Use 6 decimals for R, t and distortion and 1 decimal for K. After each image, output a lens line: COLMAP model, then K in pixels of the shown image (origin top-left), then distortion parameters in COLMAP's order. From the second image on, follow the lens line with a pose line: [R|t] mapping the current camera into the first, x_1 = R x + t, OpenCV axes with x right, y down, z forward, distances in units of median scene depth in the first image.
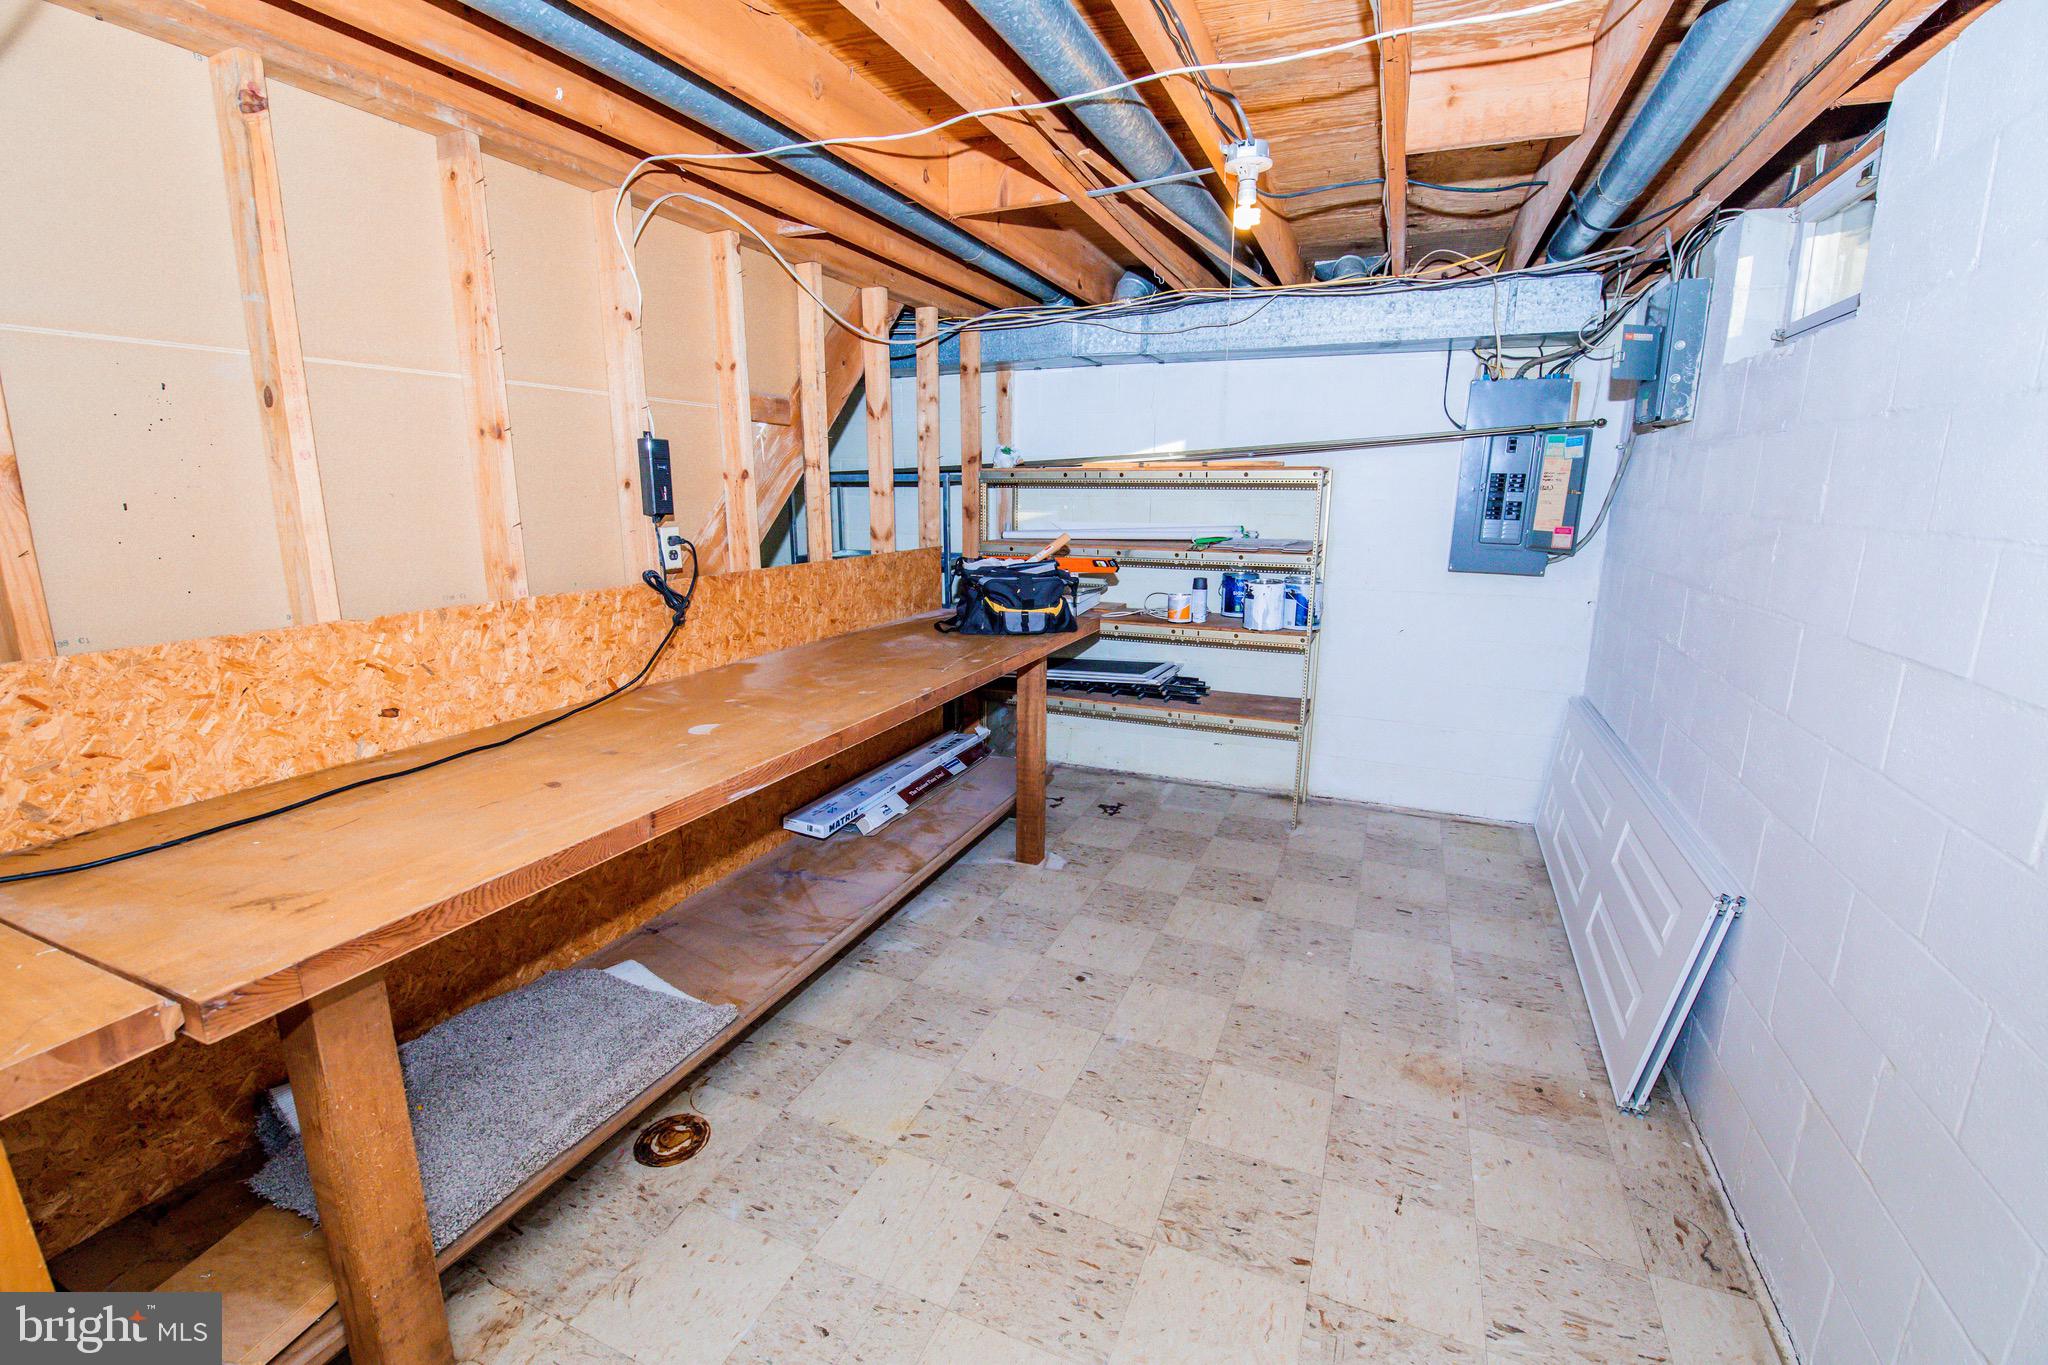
lens RADIAL K [[884.6, 0, 1024.1], [0, 884.6, 679.0], [0, 0, 1]] dist [-0.011456, -0.004592]
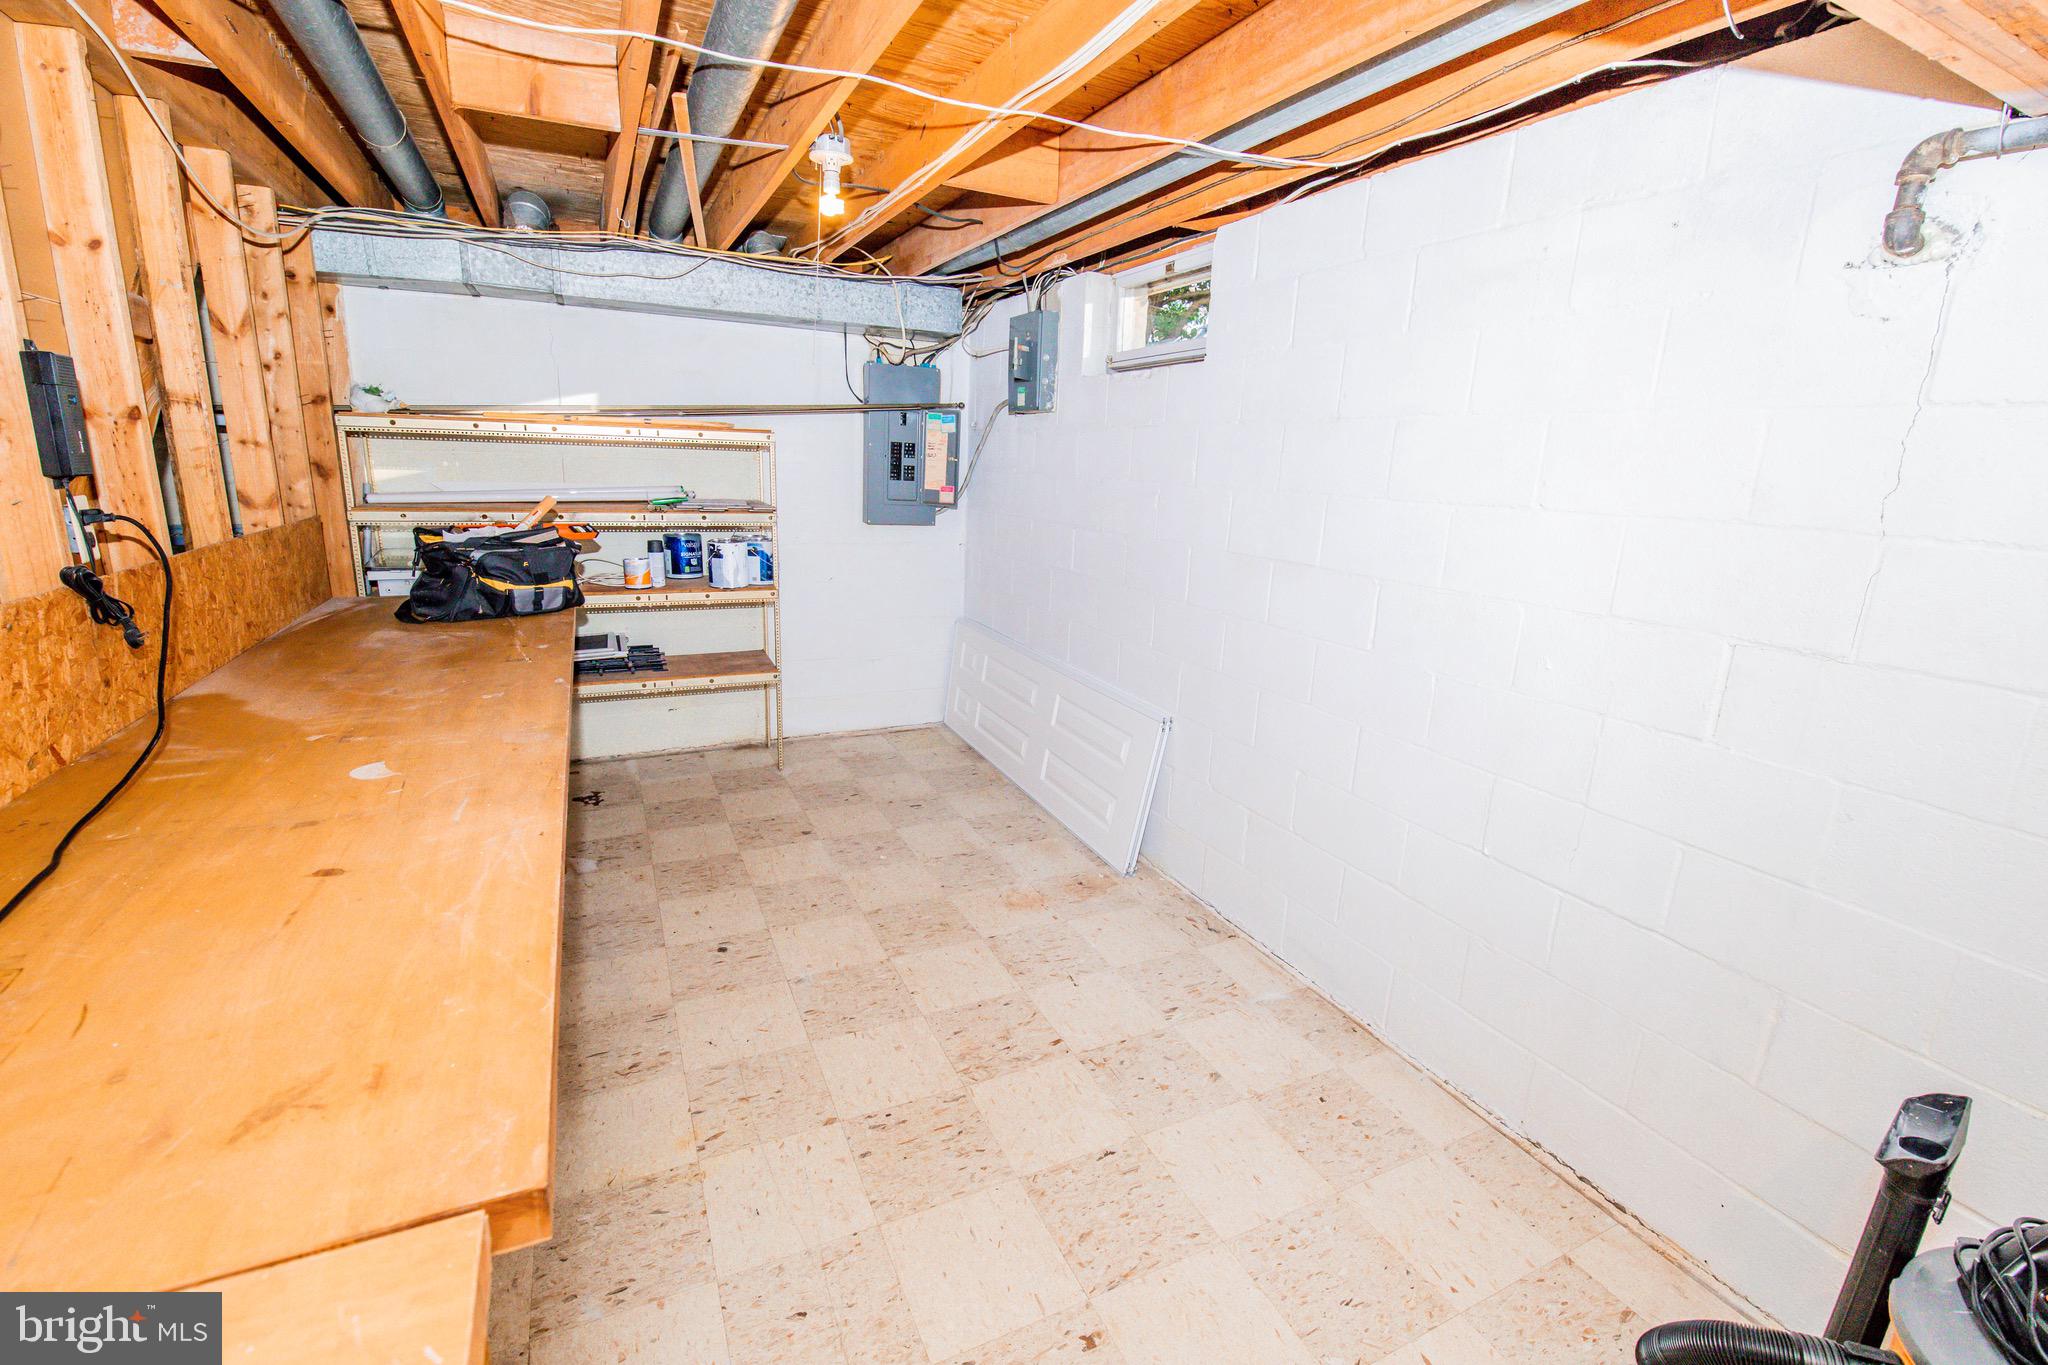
lens RADIAL K [[884.6, 0, 1035.1], [0, 884.6, 681.9], [0, 0, 1]] dist [-0.011456, -0.004592]
pose [[0.647642, -0.166055, 0.743630, -0.307400], [0.128790, 0.985778, 0.107962, -0.013834], [-0.750982, 0.025852, 0.659817, 0.060314]]
